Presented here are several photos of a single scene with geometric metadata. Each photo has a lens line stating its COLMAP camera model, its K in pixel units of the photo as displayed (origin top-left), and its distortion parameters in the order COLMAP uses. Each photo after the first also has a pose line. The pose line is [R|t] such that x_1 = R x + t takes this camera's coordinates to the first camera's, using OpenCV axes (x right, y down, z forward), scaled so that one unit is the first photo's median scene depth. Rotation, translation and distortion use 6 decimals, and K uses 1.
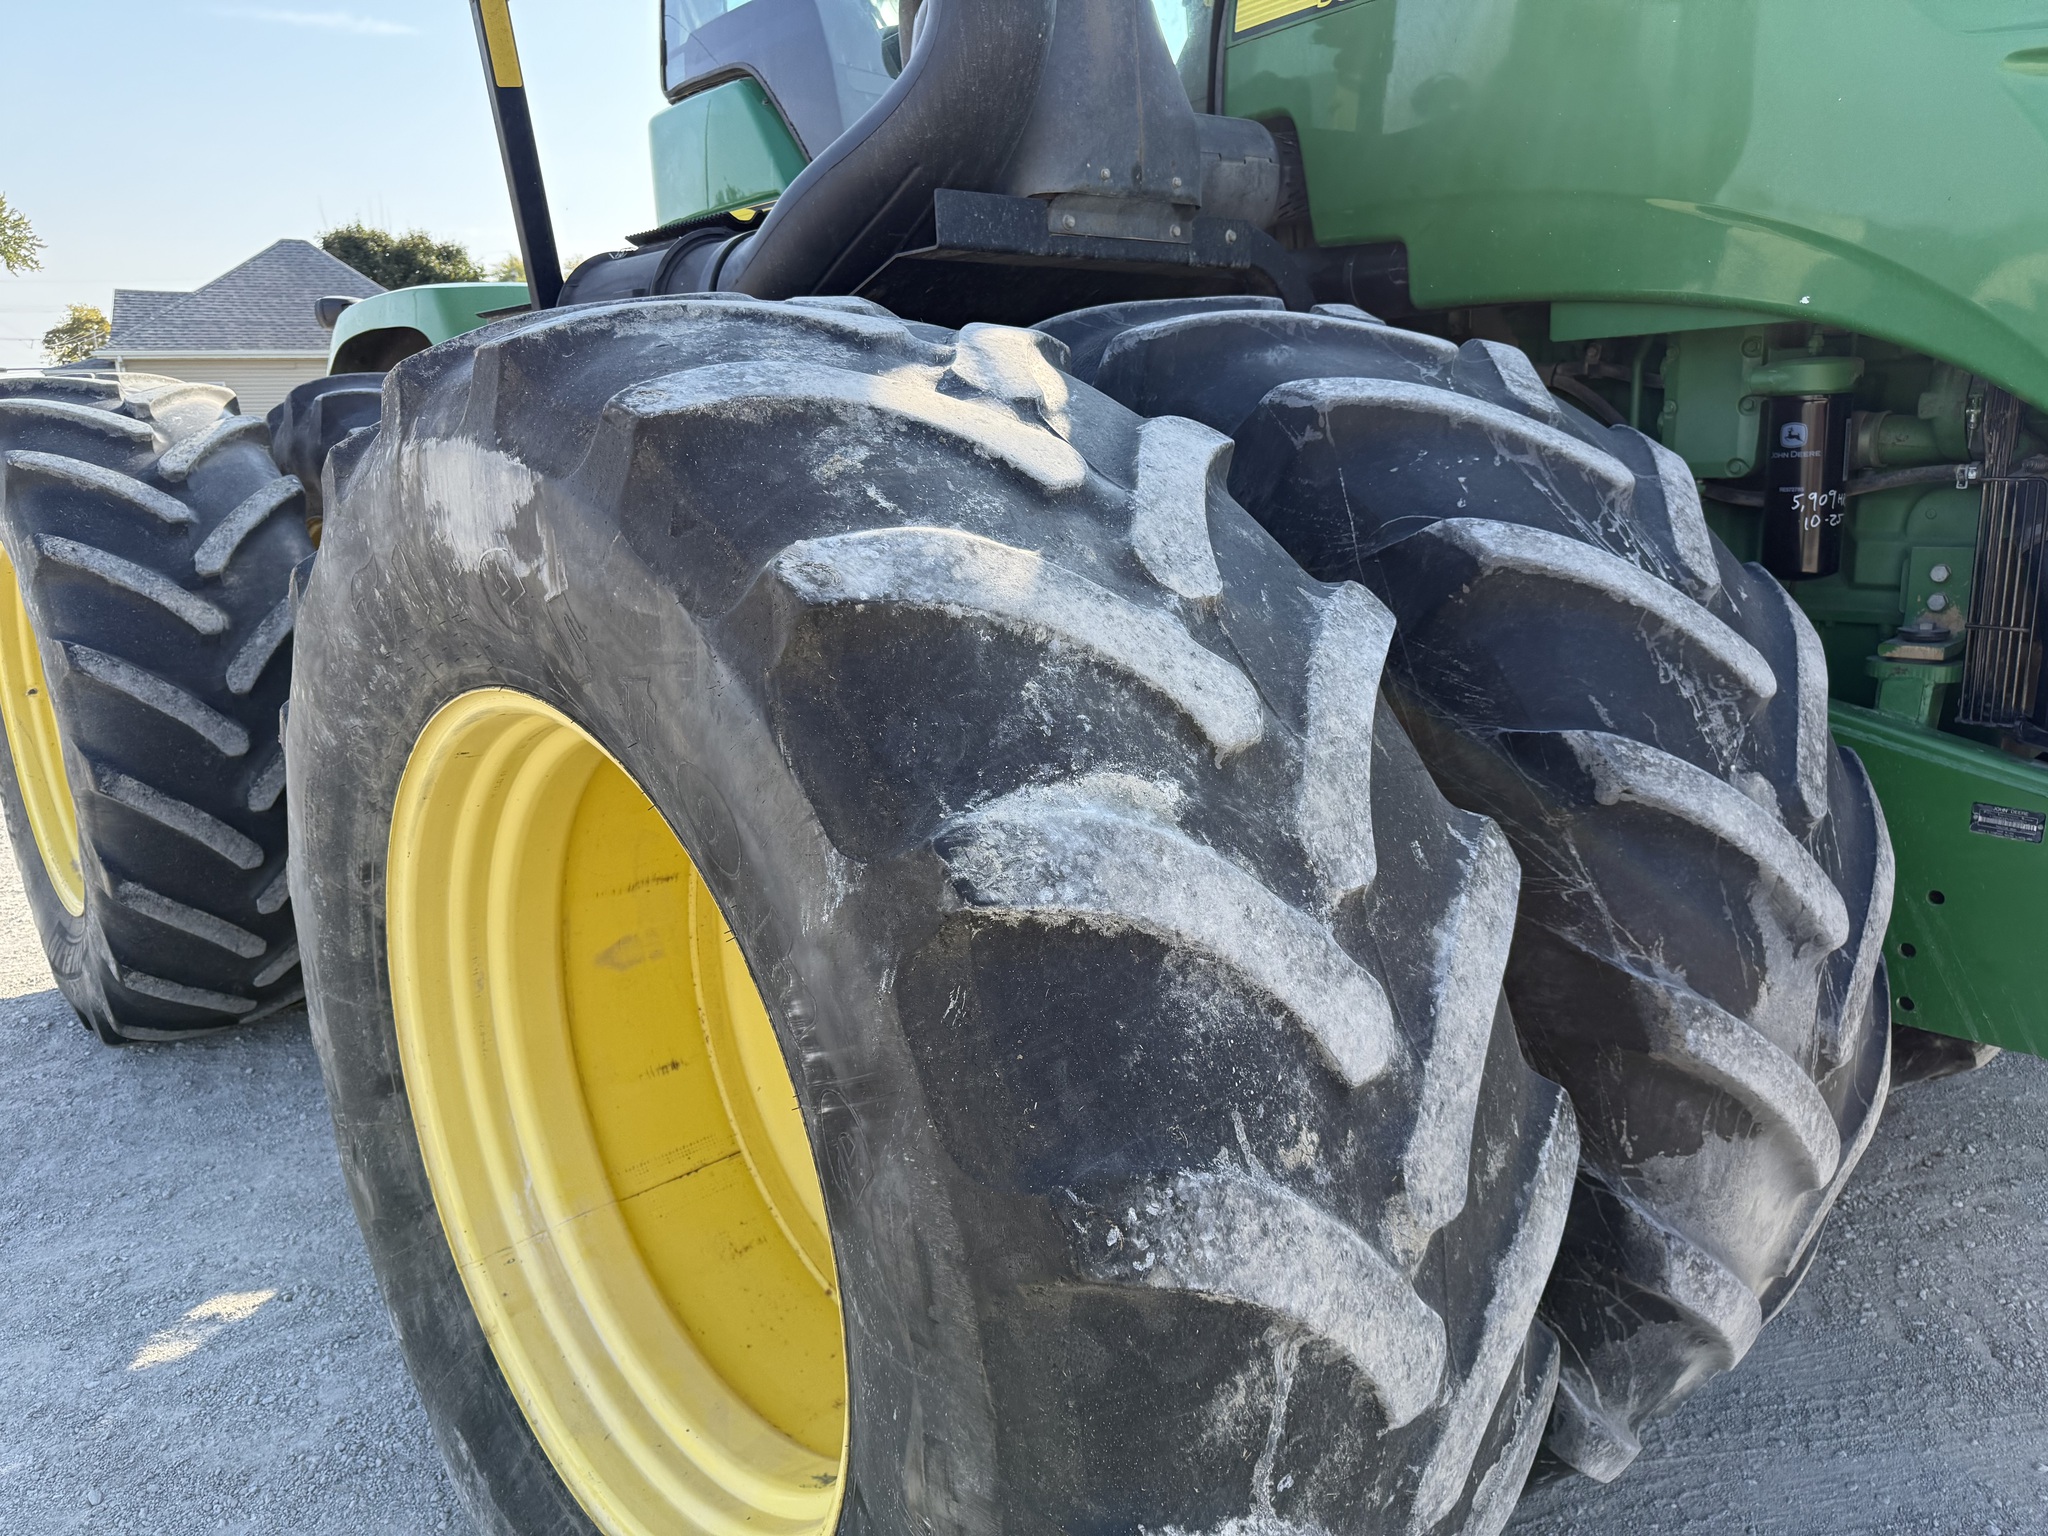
lens RADIAL K [[1455.9, 0, 1015.1], [0, 1455.9, 786.7], [0, 0, 1]] dist [0.043979, -0.061389]
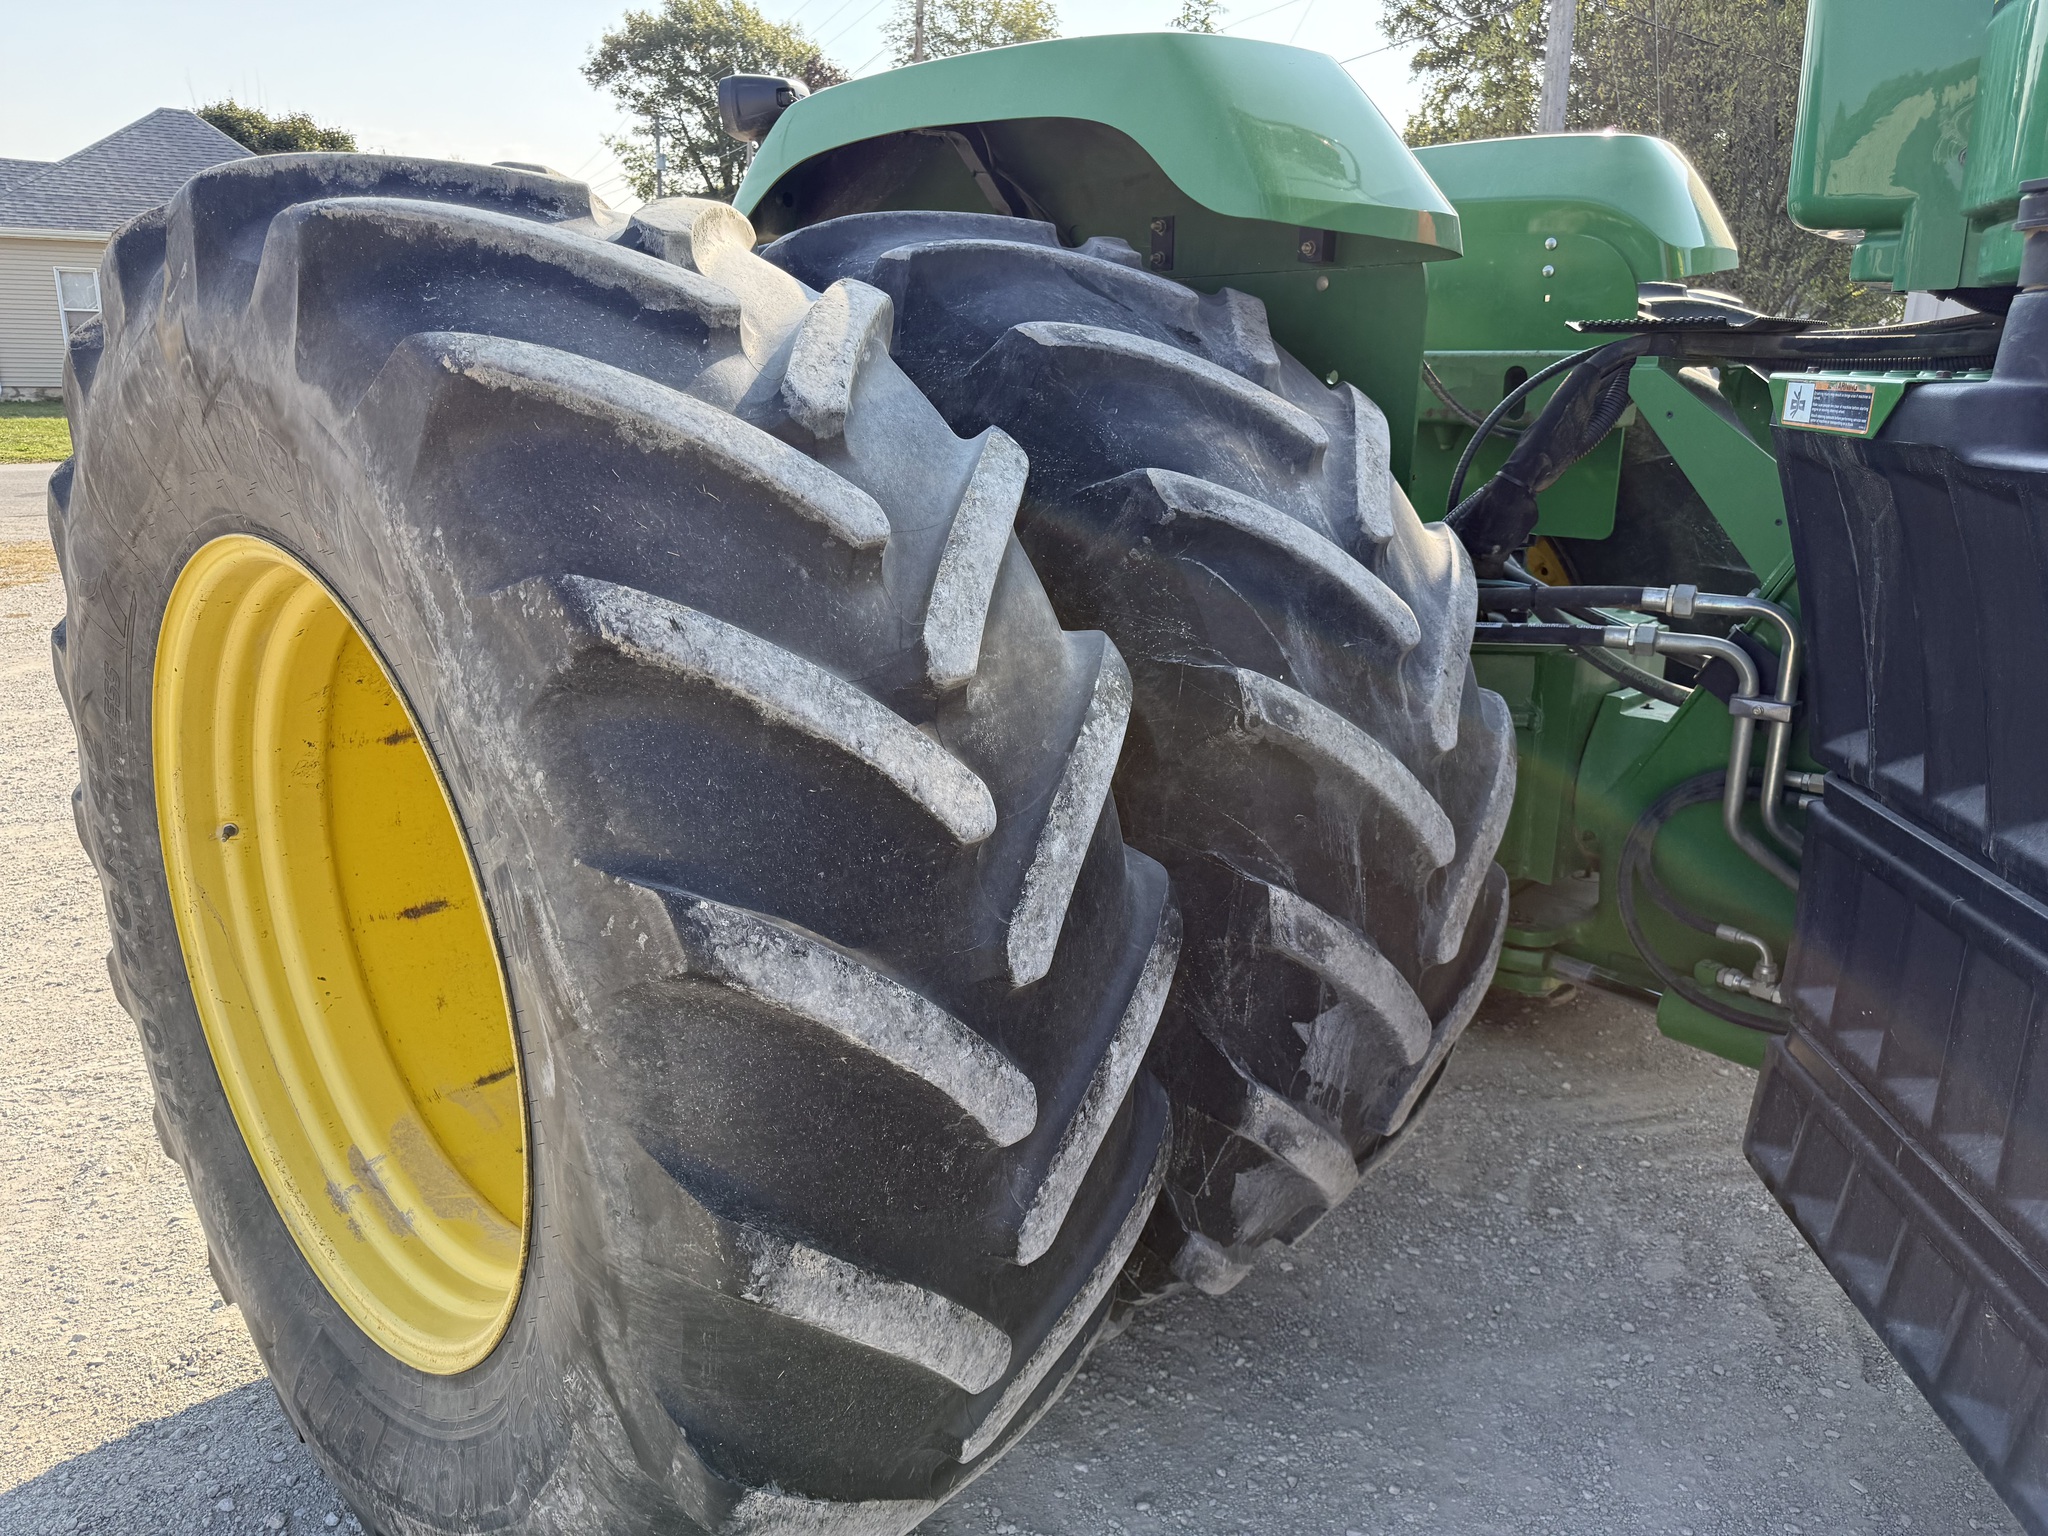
lens RADIAL K [[1455.9, 0, 1024.4], [0, 1455.9, 768.9], [0, 0, 1]] dist [0.043979, -0.061389]
pose [[0.995211, 0.021053, 0.095461, -0.979876], [-0.023854, 0.999315, 0.028301, -0.229804], [-0.094799, -0.030442, 0.995031, 1.057994]]
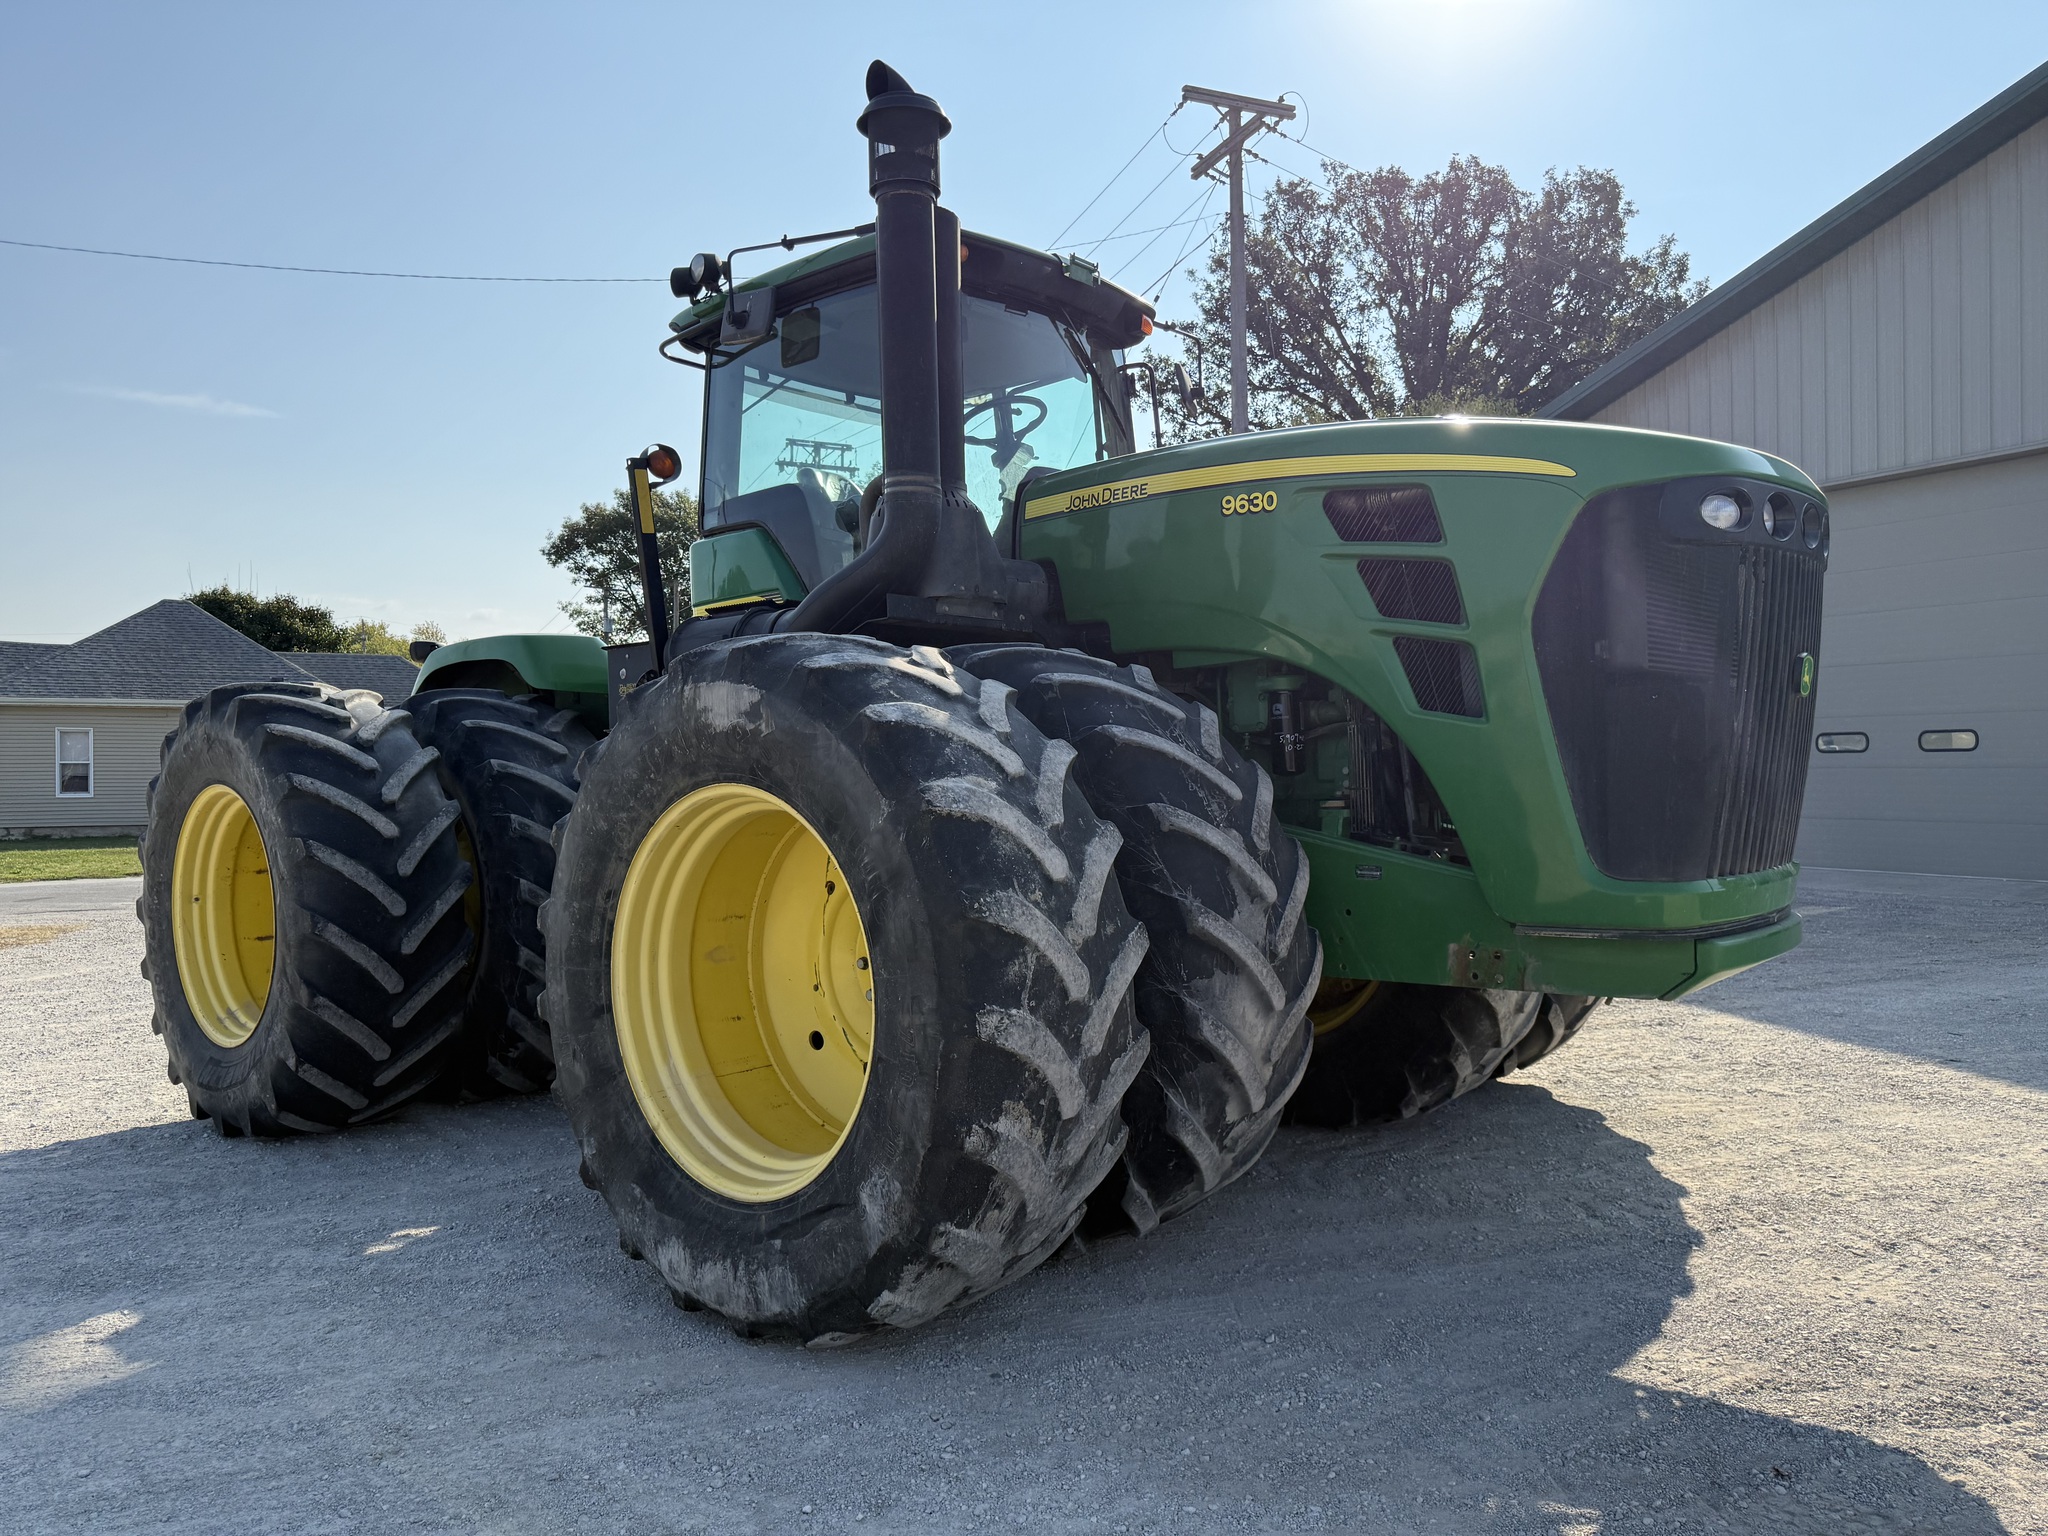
lens RADIAL K [[1455.9, 0, 1033.4], [0, 1455.9, 769.9], [0, 0, 1]] dist [0.043979, -0.061389]
pose [[0.992248, 0.013174, 0.123569, -0.100526], [0.018495, 0.967634, -0.251678, 0.399919], [-0.122886, 0.252013, 0.959890, -1.049978]]
